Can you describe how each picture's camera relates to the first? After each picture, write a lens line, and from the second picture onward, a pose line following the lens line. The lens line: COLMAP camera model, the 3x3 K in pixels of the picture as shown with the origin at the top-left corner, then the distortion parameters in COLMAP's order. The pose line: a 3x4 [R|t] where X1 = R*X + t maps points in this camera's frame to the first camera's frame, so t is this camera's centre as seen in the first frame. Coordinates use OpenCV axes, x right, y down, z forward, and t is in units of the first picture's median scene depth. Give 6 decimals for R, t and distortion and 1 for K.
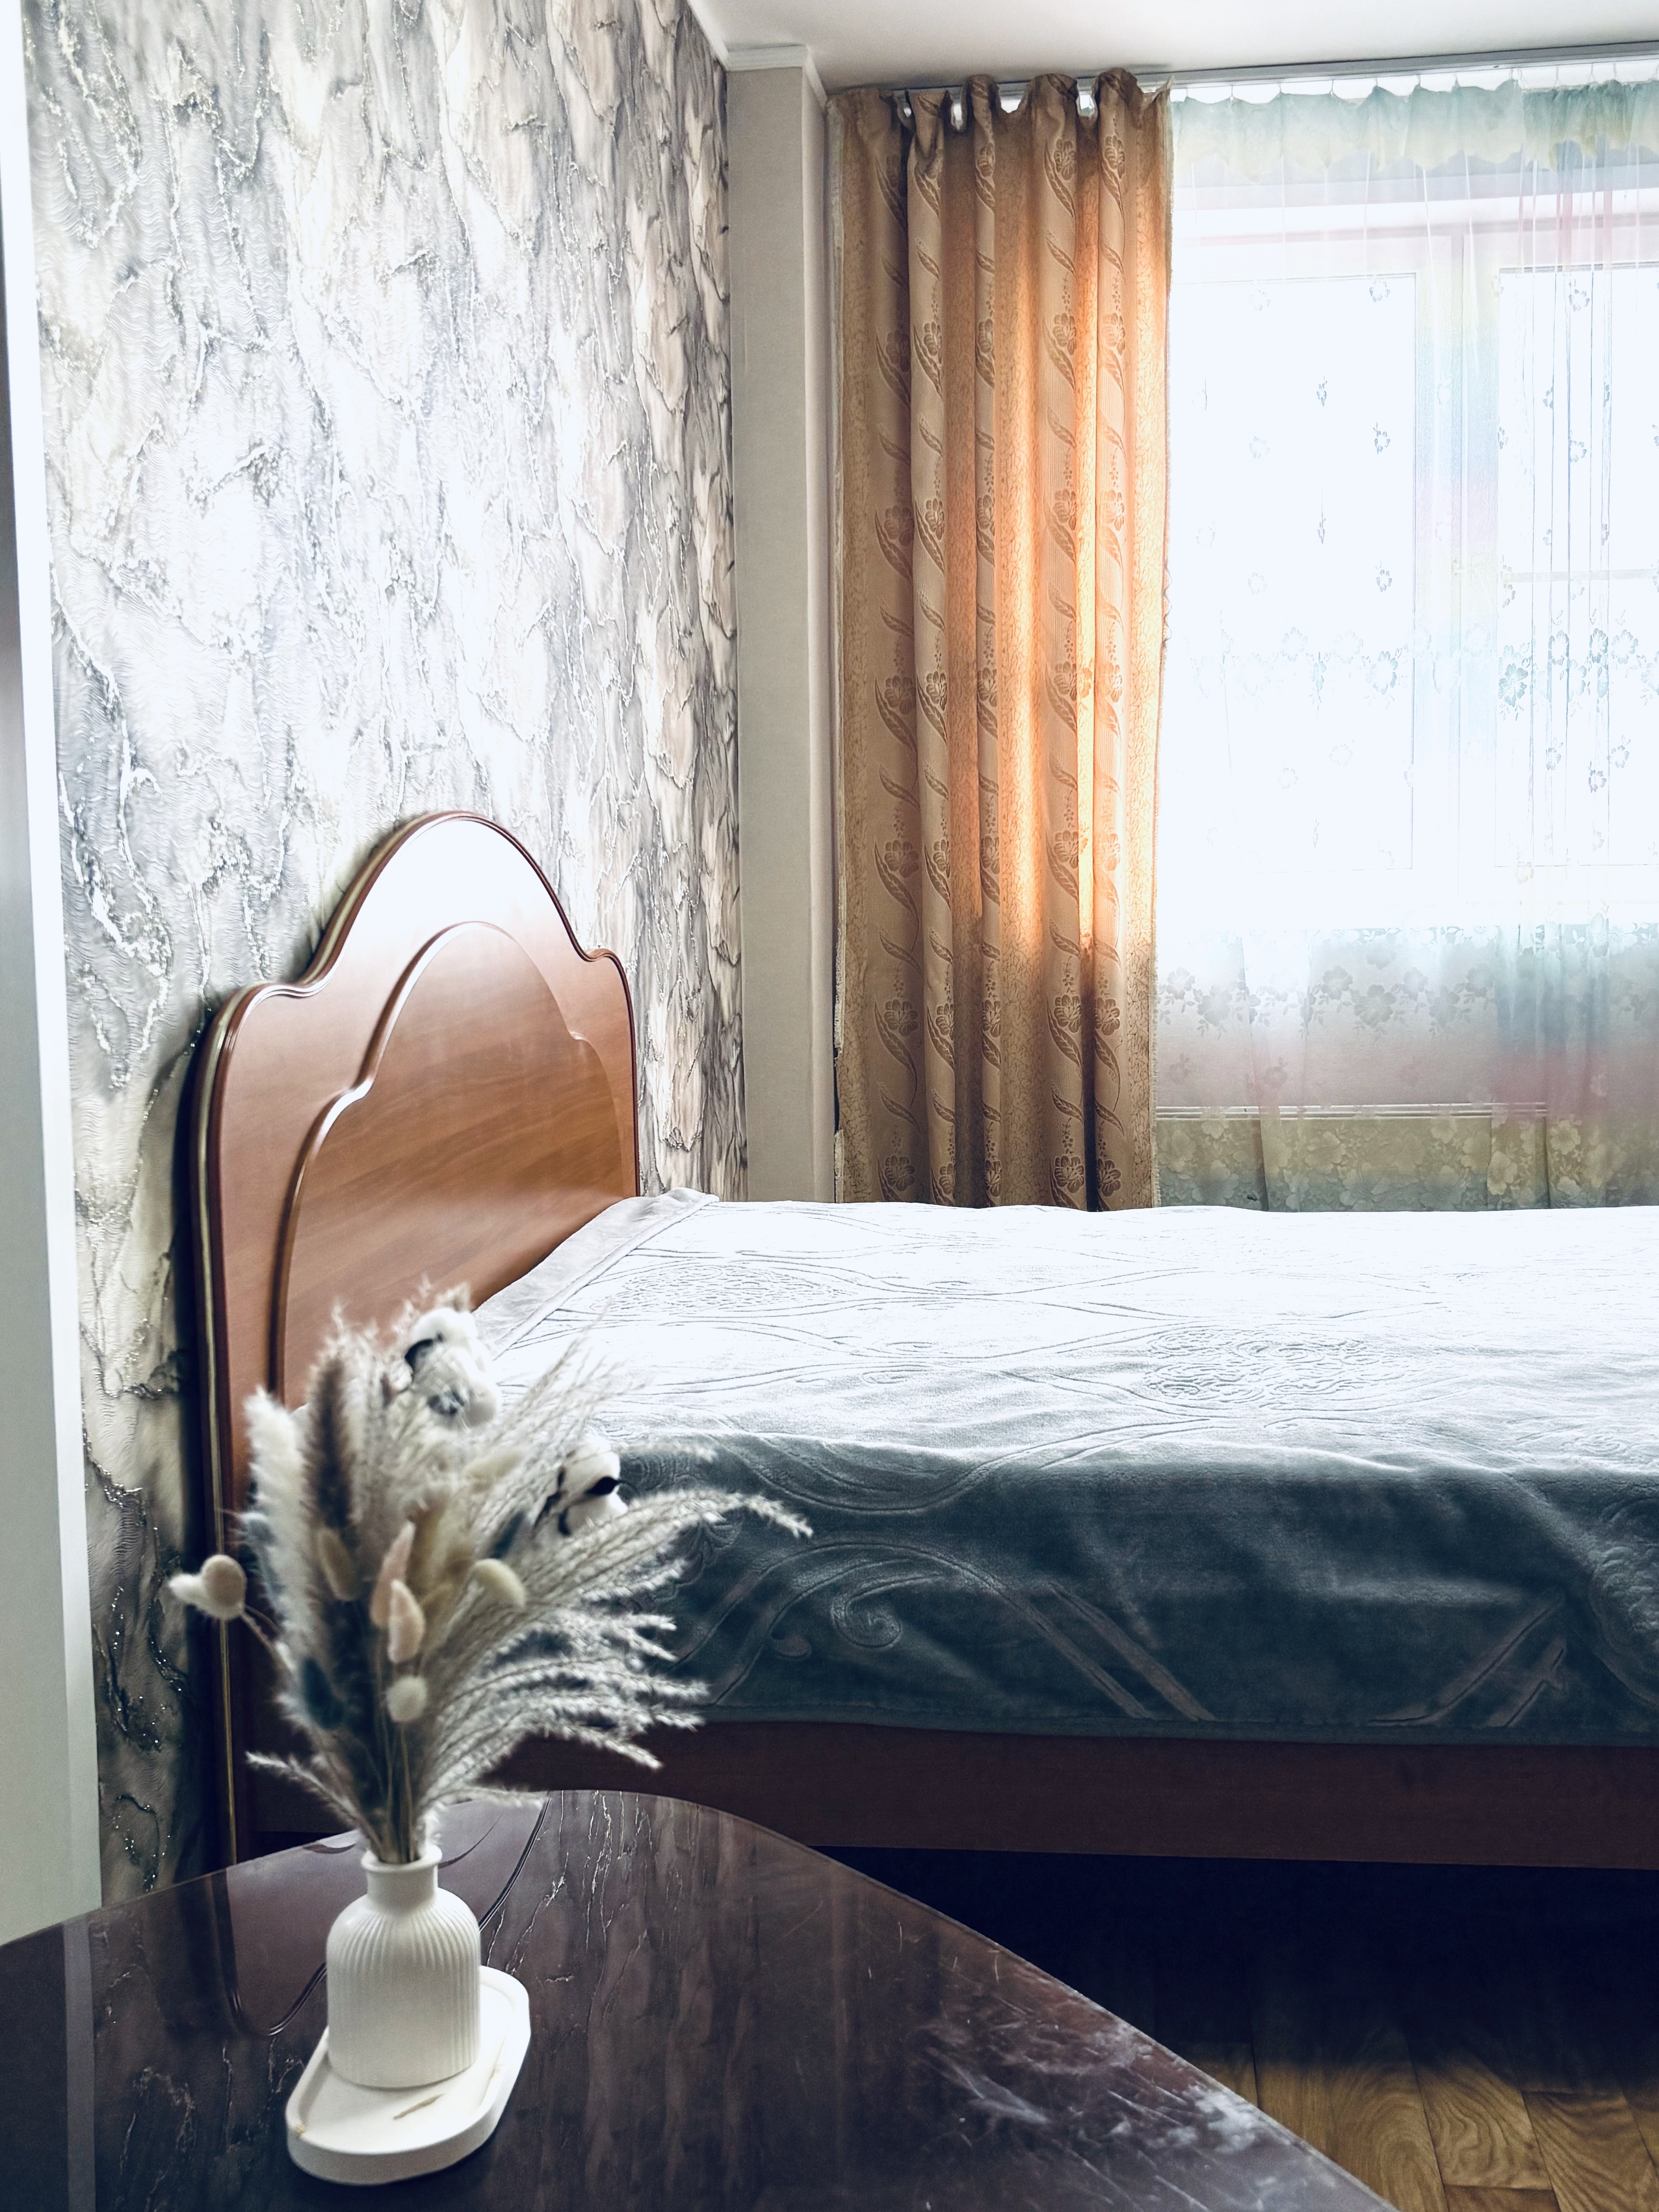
lens RADIAL K [[2481.1, 0, 947.5], [0, 2481.1, 1104.5], [0, 0, 1]] dist [0.131865, -0.493781]
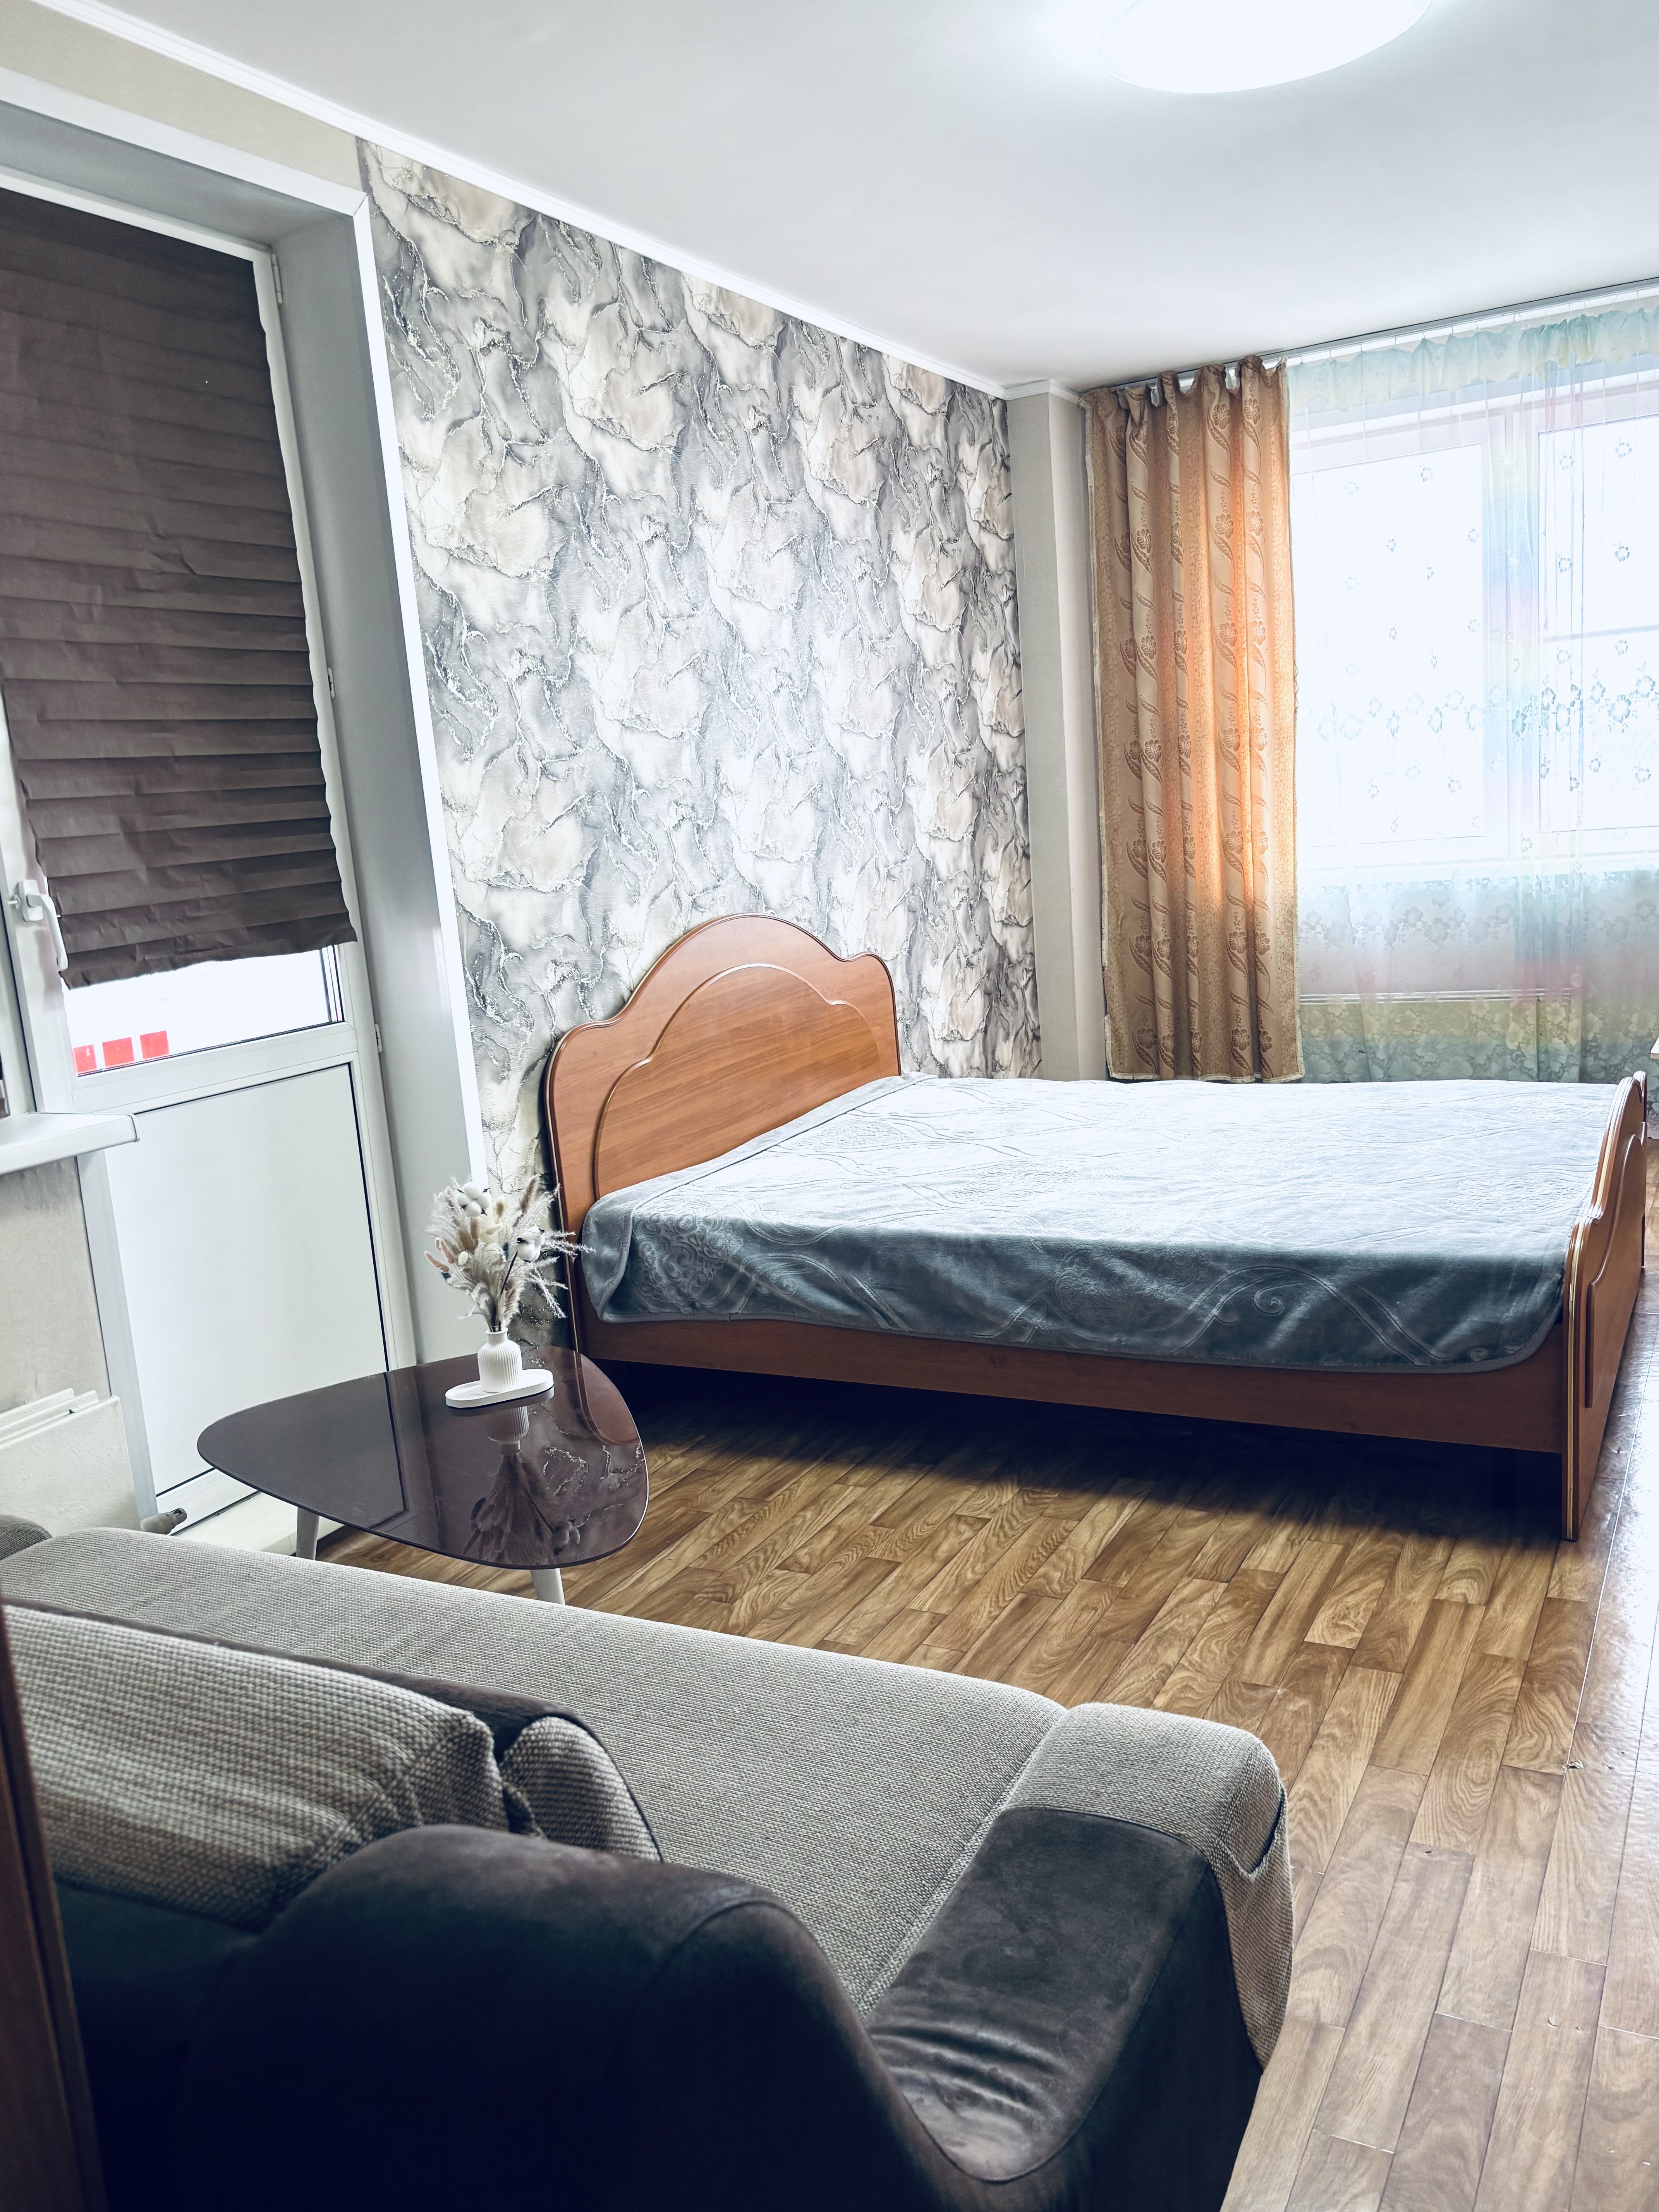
lens RADIAL K [[1756.4, 0, 829.5], [0, 1756.4, 1106.0], [0, 0, 1]] dist [0.044995, 0.002384]
pose [[0.936142, -0.000102, -0.351623, 0.210539], [0.033624, 0.995444, 0.089228, -0.043029], [0.350012, -0.095352, 0.931880, -0.199961]]
